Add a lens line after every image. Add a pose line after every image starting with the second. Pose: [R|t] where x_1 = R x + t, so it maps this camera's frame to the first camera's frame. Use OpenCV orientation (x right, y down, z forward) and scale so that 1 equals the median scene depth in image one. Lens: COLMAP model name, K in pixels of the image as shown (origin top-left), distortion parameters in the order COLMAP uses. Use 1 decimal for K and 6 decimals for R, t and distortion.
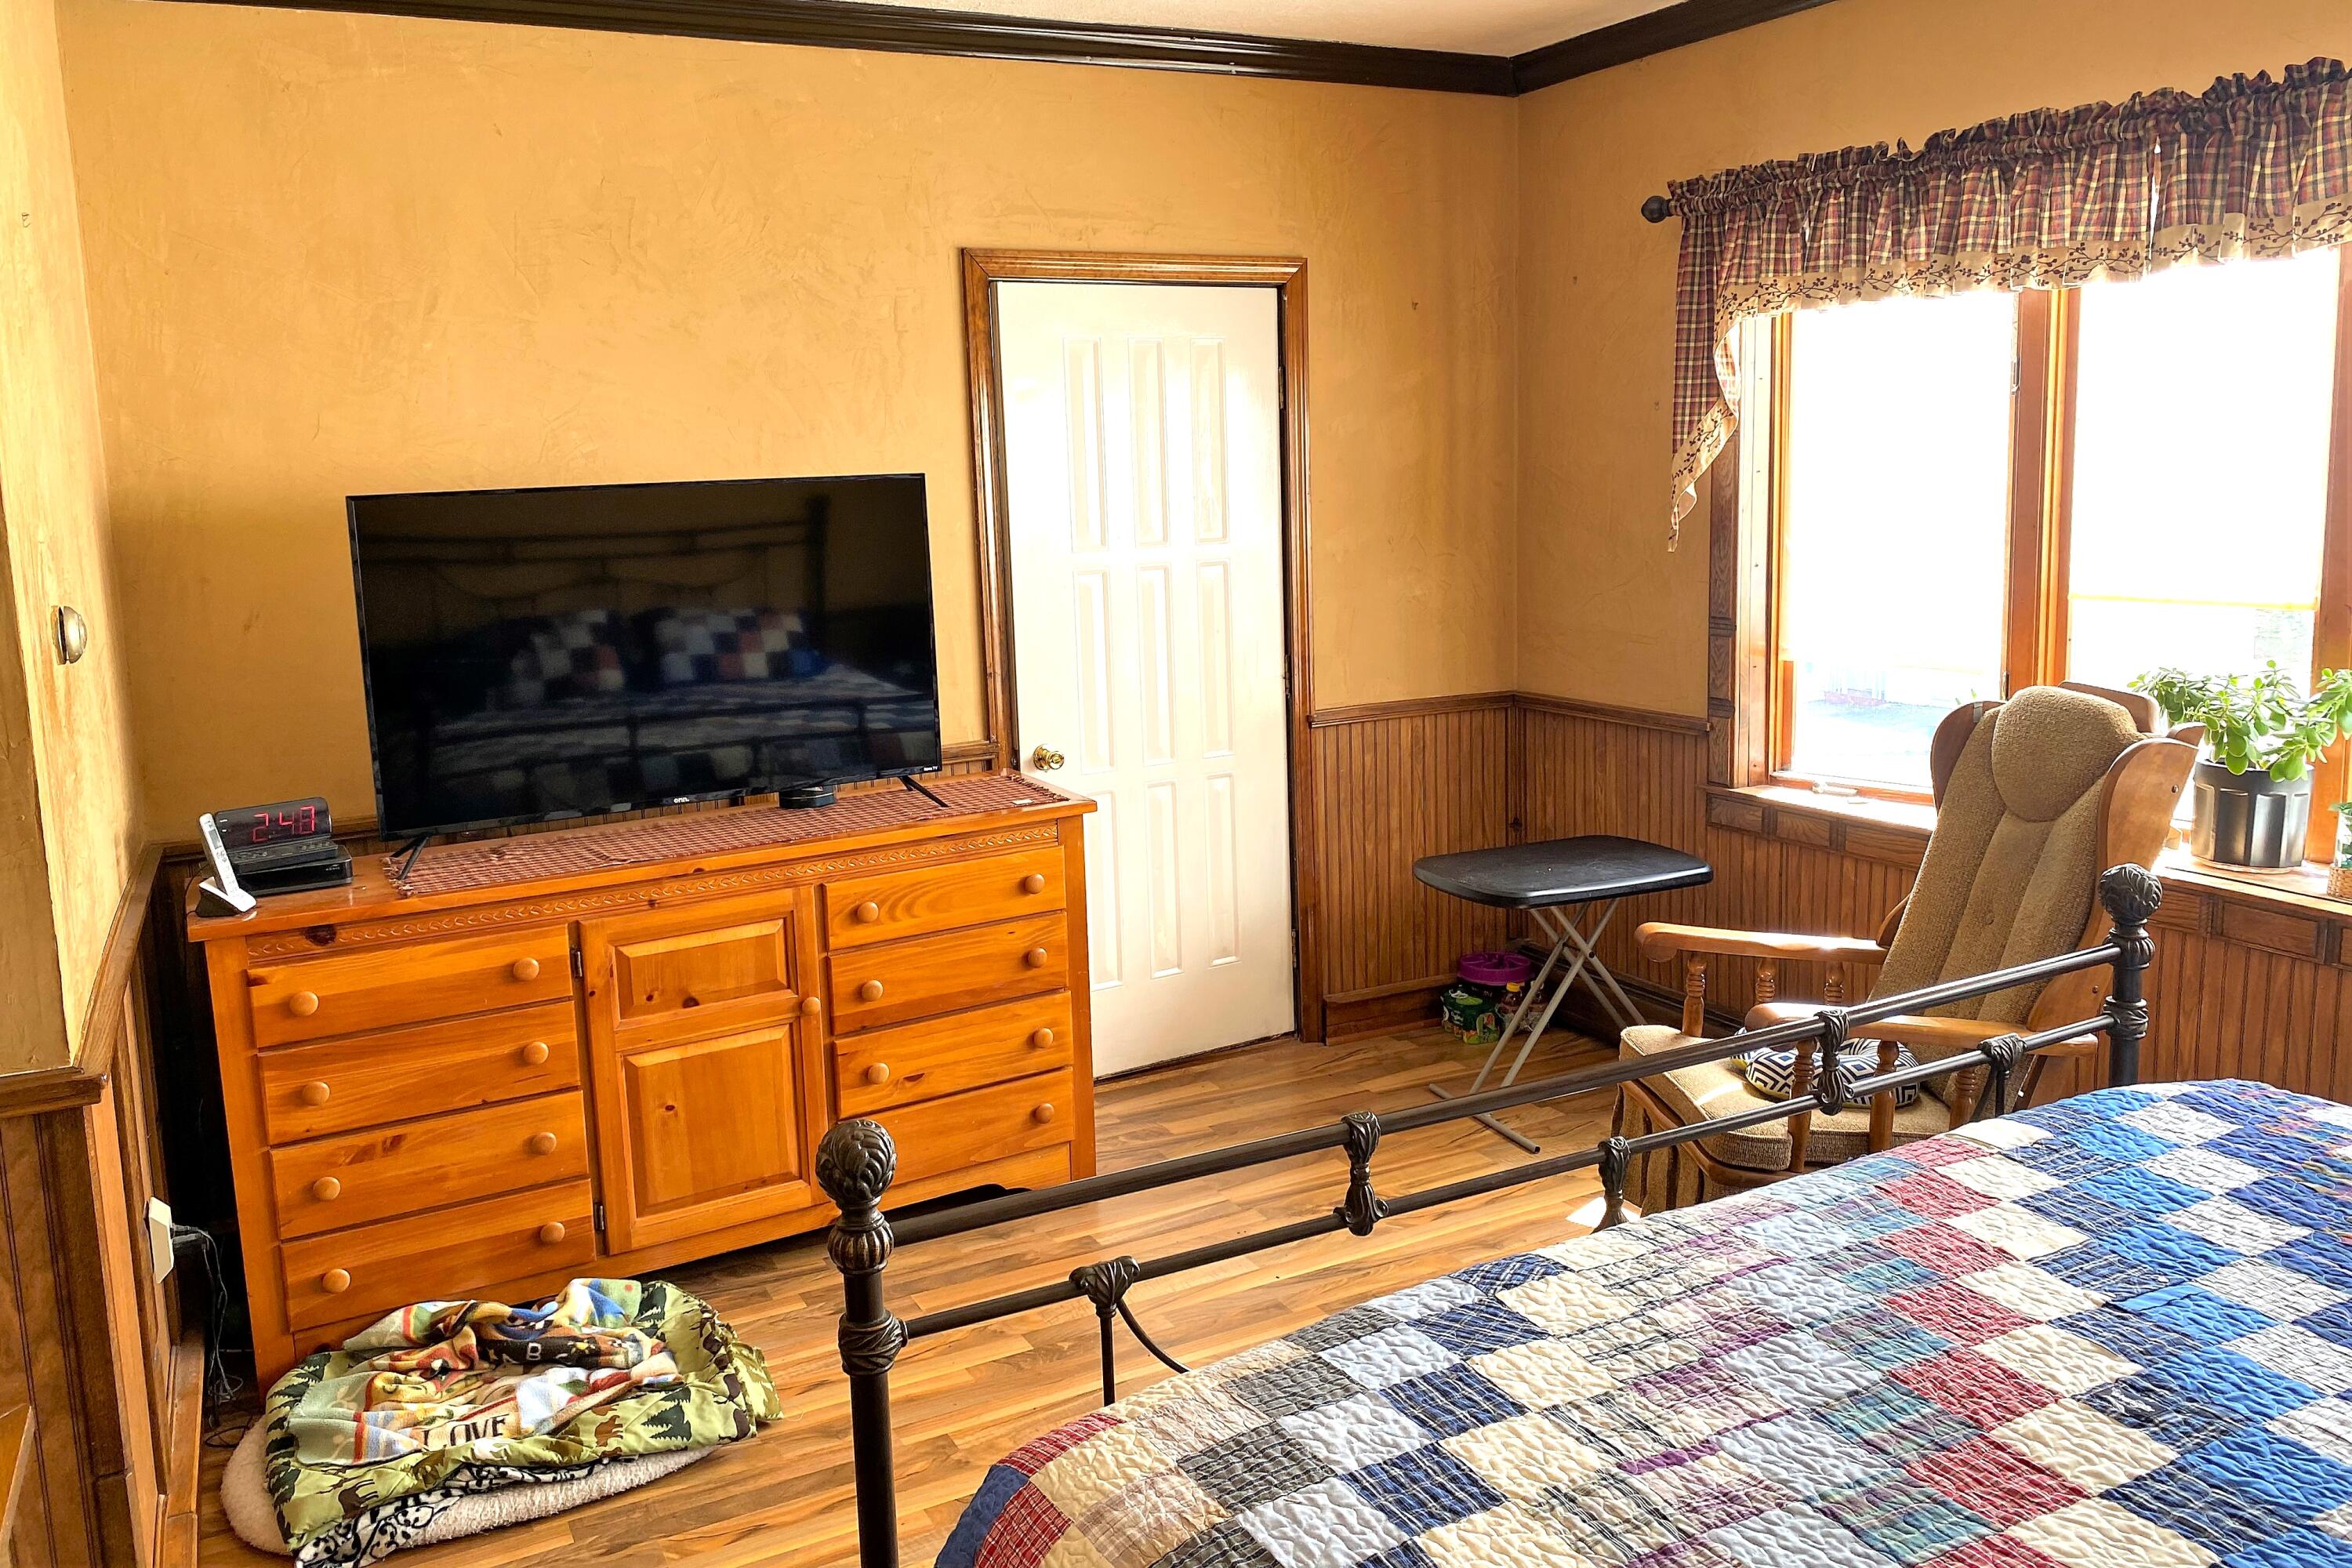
lens RADIAL K [[1841.3, 0, 1163.3], [0, 1841.3, 785.4], [0, 0, 1]] dist [0.061718, -0.033190]
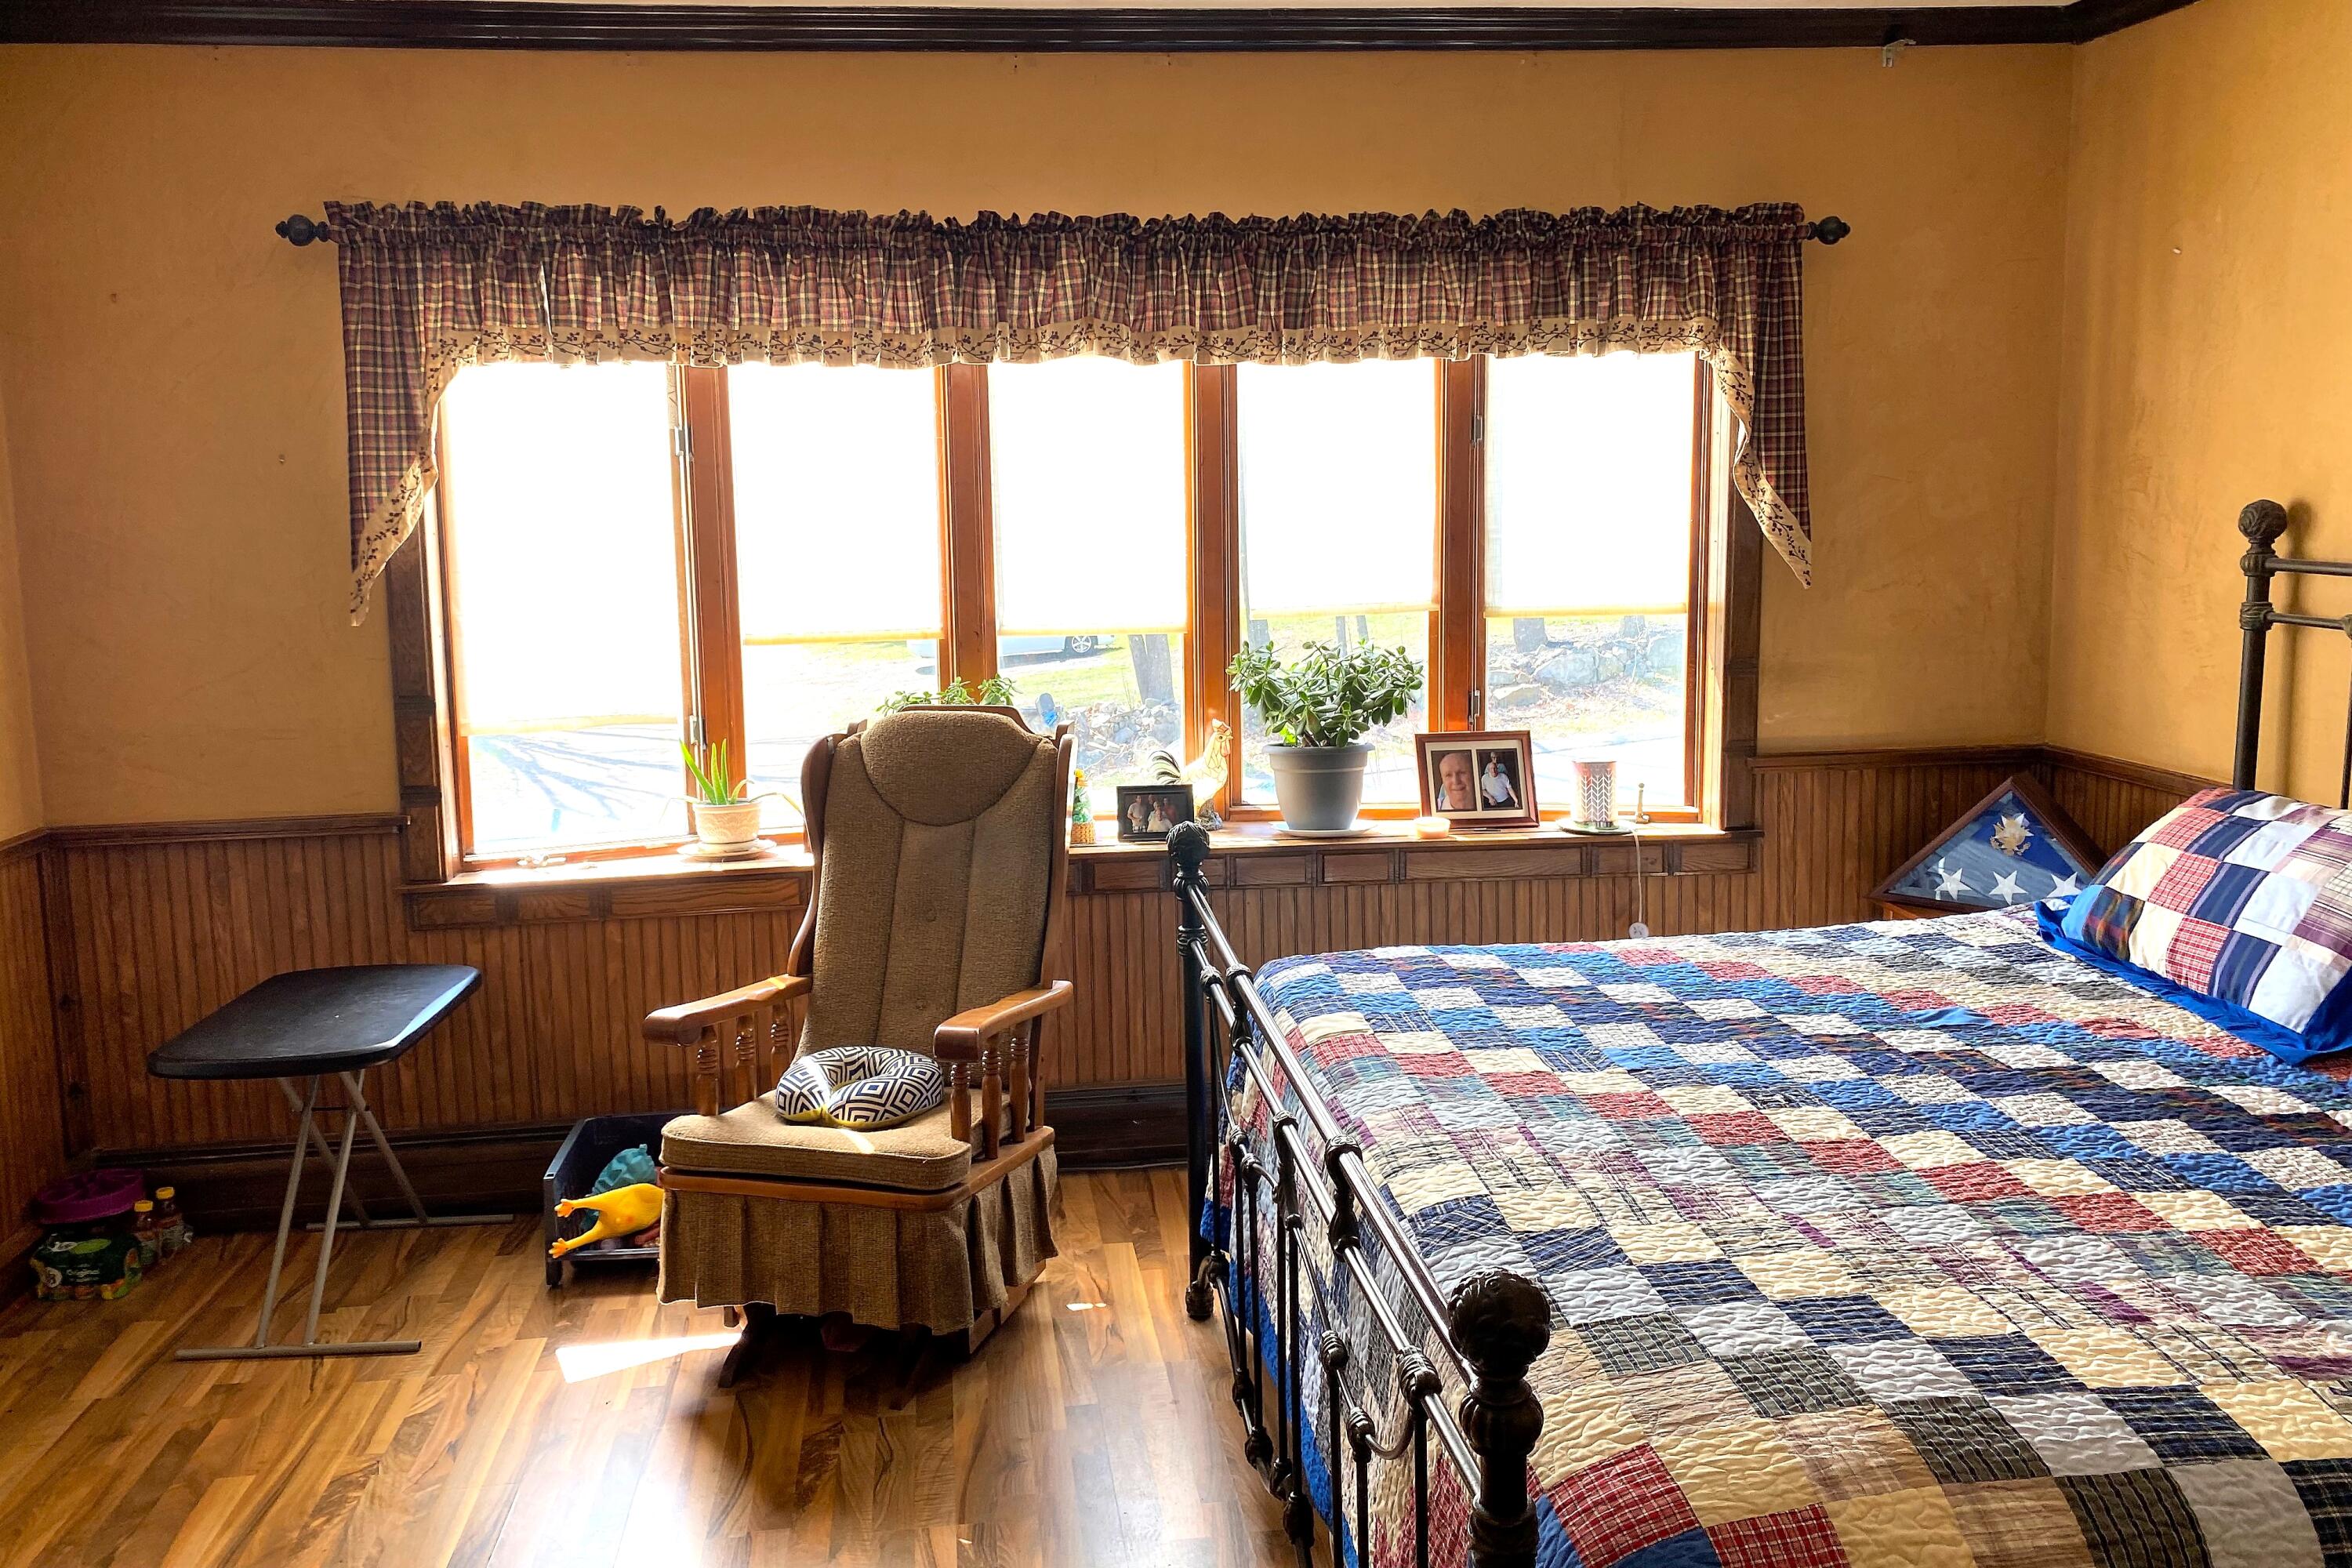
lens RADIAL K [[1841.3, 0, 1161.6], [0, 1841.3, 780.3], [0, 0, 1]] dist [0.061718, -0.033190]
pose [[0.341528, -0.133076, 0.930403, -0.502403], [0.179336, 0.980965, 0.074477, -0.063623], [-0.922603, 0.141419, 0.358892, 0.421469]]
